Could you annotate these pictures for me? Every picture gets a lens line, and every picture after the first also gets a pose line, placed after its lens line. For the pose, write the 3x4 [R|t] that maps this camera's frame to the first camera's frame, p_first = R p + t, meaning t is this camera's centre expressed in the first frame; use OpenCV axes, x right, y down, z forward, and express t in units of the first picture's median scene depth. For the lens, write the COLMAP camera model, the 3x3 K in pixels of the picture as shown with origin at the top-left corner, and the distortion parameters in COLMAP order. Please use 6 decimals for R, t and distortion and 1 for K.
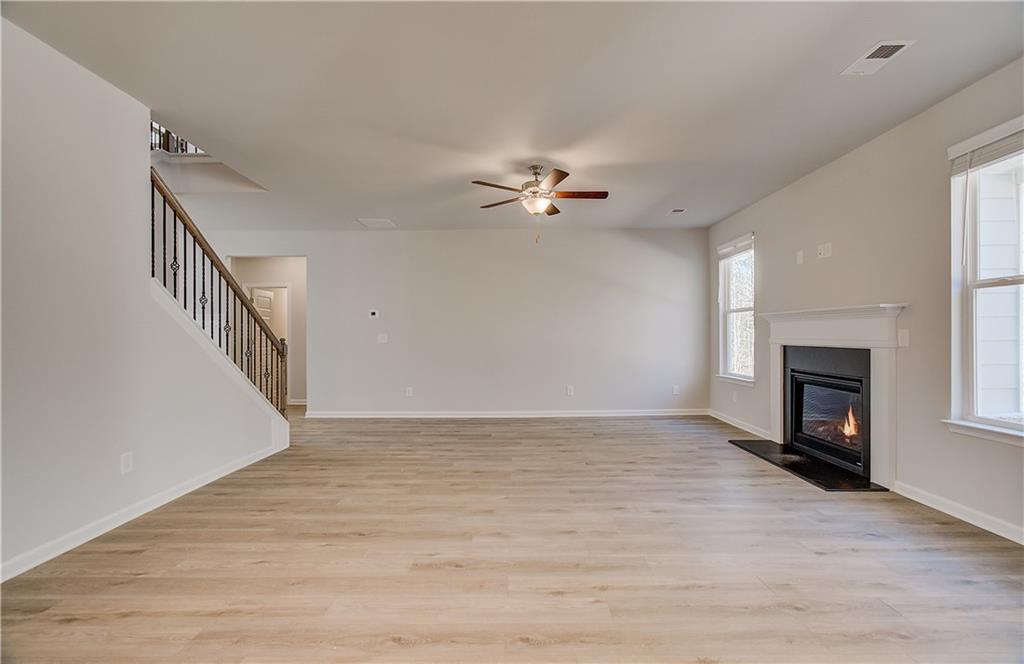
lens RADIAL K [[439.3, 0, 515.8], [0, 439.3, 336.0], [0, 0, 1]] dist [0.000132, 0.000077]
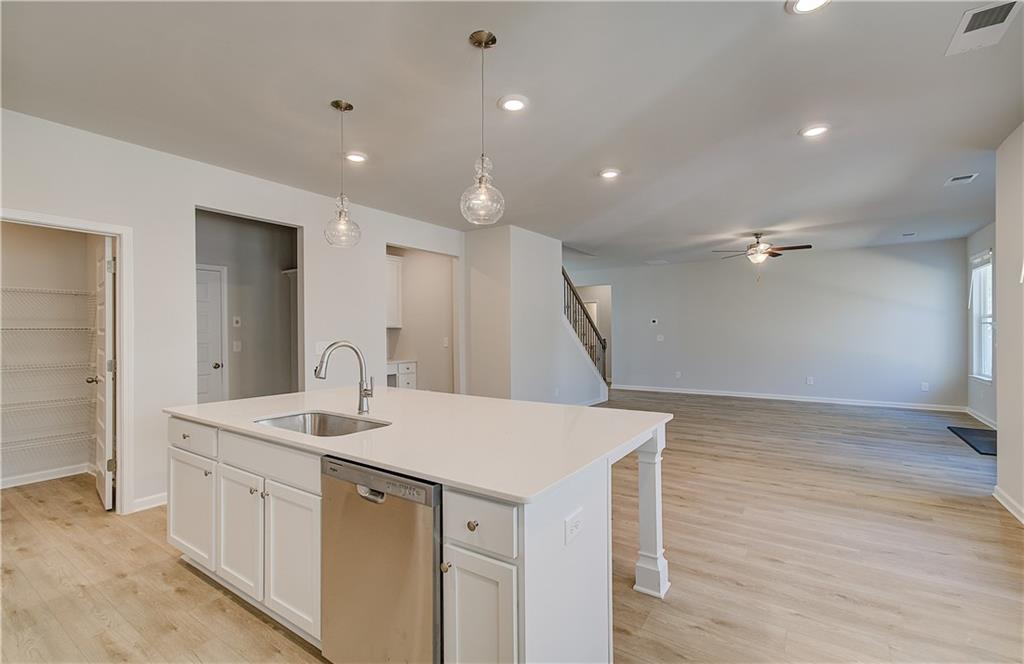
lens RADIAL K [[454.5, 0, 512.0], [0, 454.5, 332.0], [0, 0, 1]] dist [-0.006560, 0.000097]
pose [[0.824134, 0.001552, -0.566393, 0.242811], [0.001662, 0.999985, 0.005160, -0.039060], [0.566392, -0.005194, 0.824119, -0.866789]]
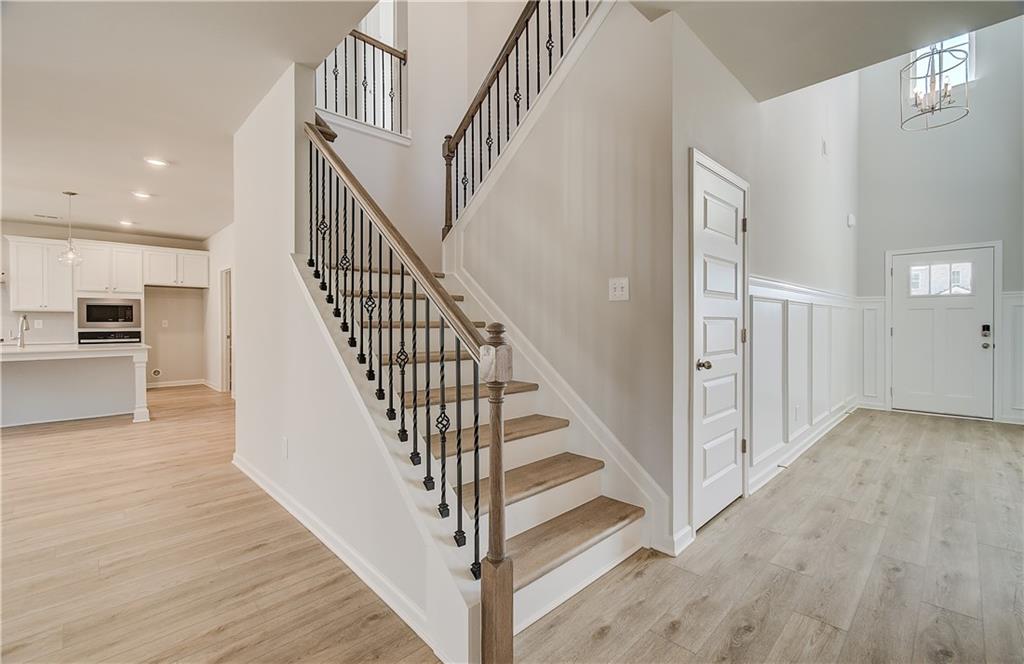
lens RADIAL K [[443.9, 0, 512.3], [0, 443.9, 323.8], [0, 0, 1]] dist [-0.001295, -0.000223]
pose [[-0.714524, 0.008642, -0.699558, -0.392244], [0.007052, 0.999962, 0.005150, 0.006924], [0.699576, -0.001253, -0.714558, 1.467713]]
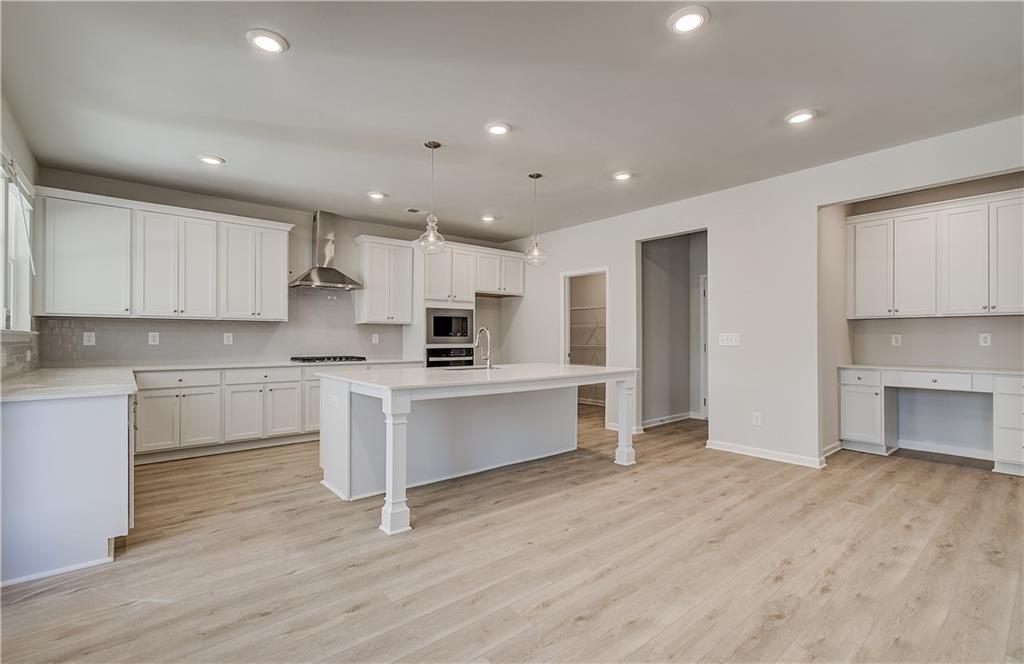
lens RADIAL K [[462.4, 0, 517.9], [0, 462.4, 336.2], [0, 0, 1]] dist [-0.063464, 0.046153]
pose [[-0.760694, 0.001058, -0.649109, 0.372566], [0.003070, 0.999993, -0.001968, 0.000130], [0.649103, -0.003490, -0.760692, 0.385641]]
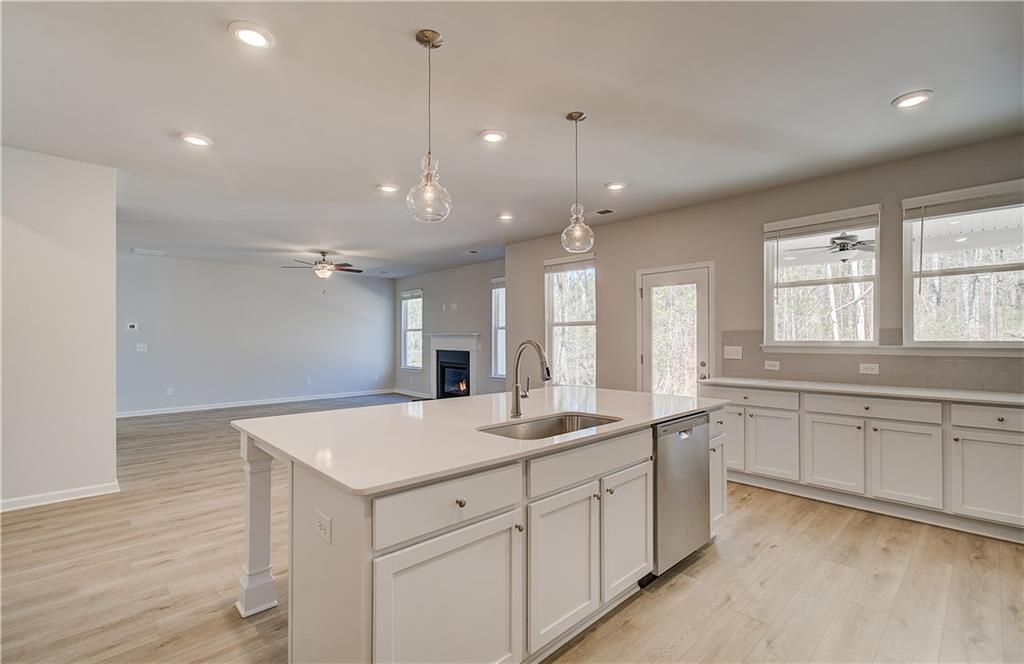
lens RADIAL K [[462.4, 0, 517.9], [0, 462.4, 336.2], [0, 0, 1]] dist [-0.063464, 0.046153]
pose [[0.720889, 0.007401, 0.693011, -0.683331], [-0.000820, 0.999951, -0.009826, -0.024123], [-0.693050, 0.006516, 0.720860, -0.905627]]
